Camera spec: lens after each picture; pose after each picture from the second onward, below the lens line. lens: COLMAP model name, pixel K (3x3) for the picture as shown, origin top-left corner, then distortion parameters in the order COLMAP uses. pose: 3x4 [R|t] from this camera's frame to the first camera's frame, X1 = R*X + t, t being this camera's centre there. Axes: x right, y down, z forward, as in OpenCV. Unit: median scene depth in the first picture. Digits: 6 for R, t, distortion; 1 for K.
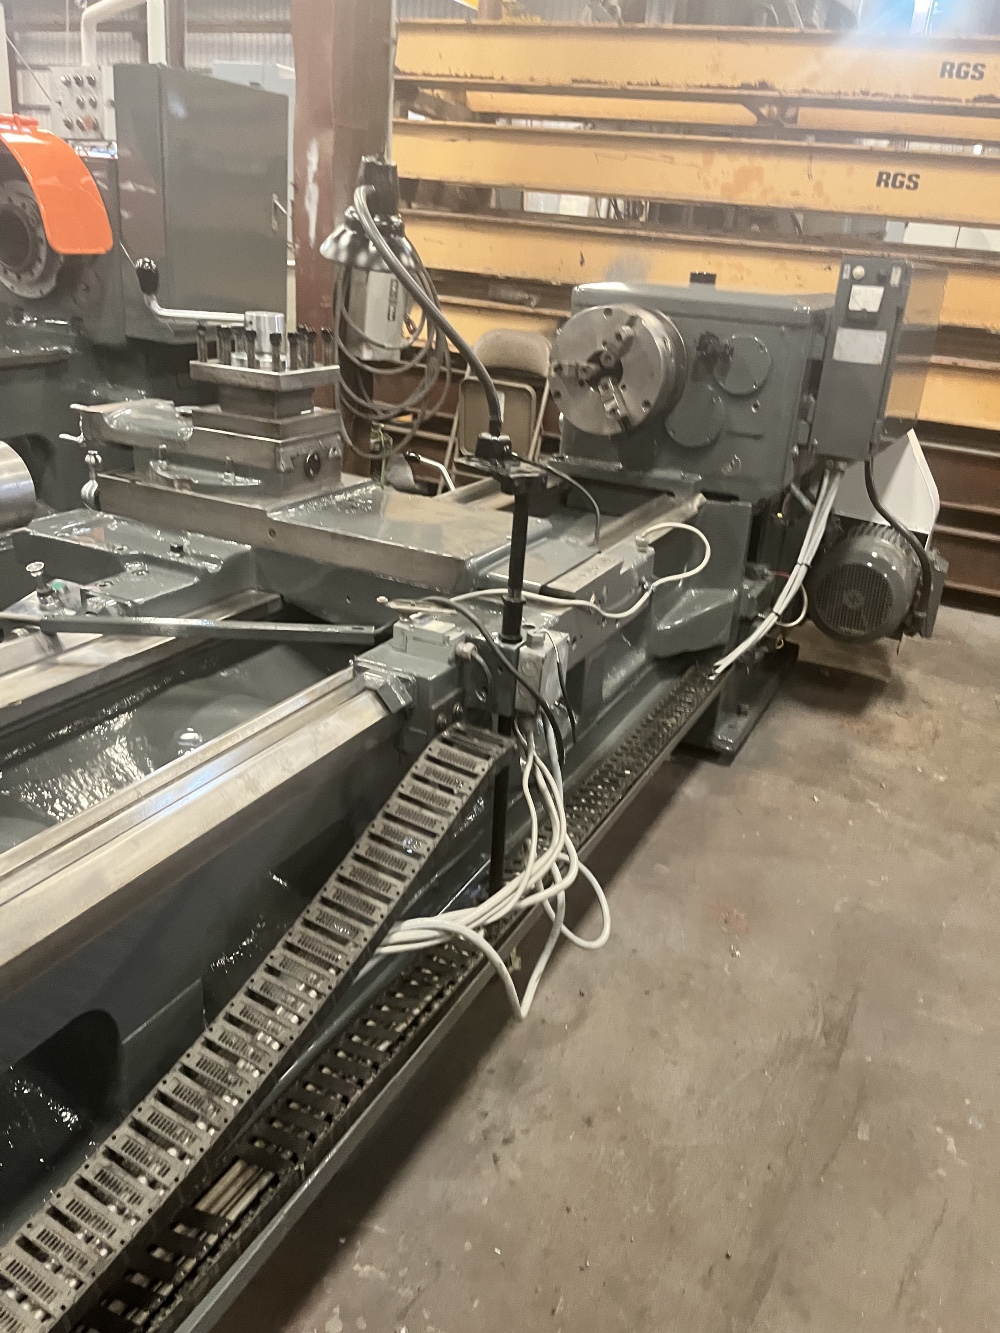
lens RADIAL K [[1019.6, 0, 500.0], [0, 1019.6, 666.5], [0, 0, 1]] dist [0.026476, -0.006922]
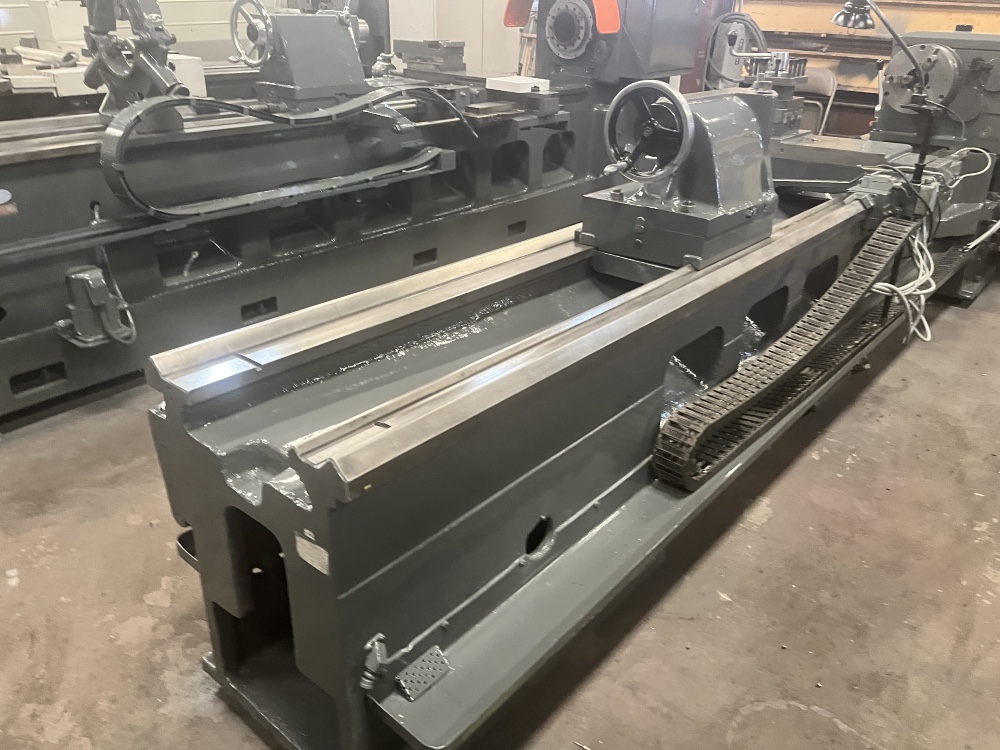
lens RADIAL K [[759.4, 0, 500.0], [0, 759.4, 375.0], [0, 0, 1]] dist [0.066024, -0.083239]
pose [[0.969078, 0.054543, -0.240651, -0.271986], [-0.044227, 0.997865, 0.048065, 0.217339], [0.242759, -0.035936, 0.969421, -0.569631]]
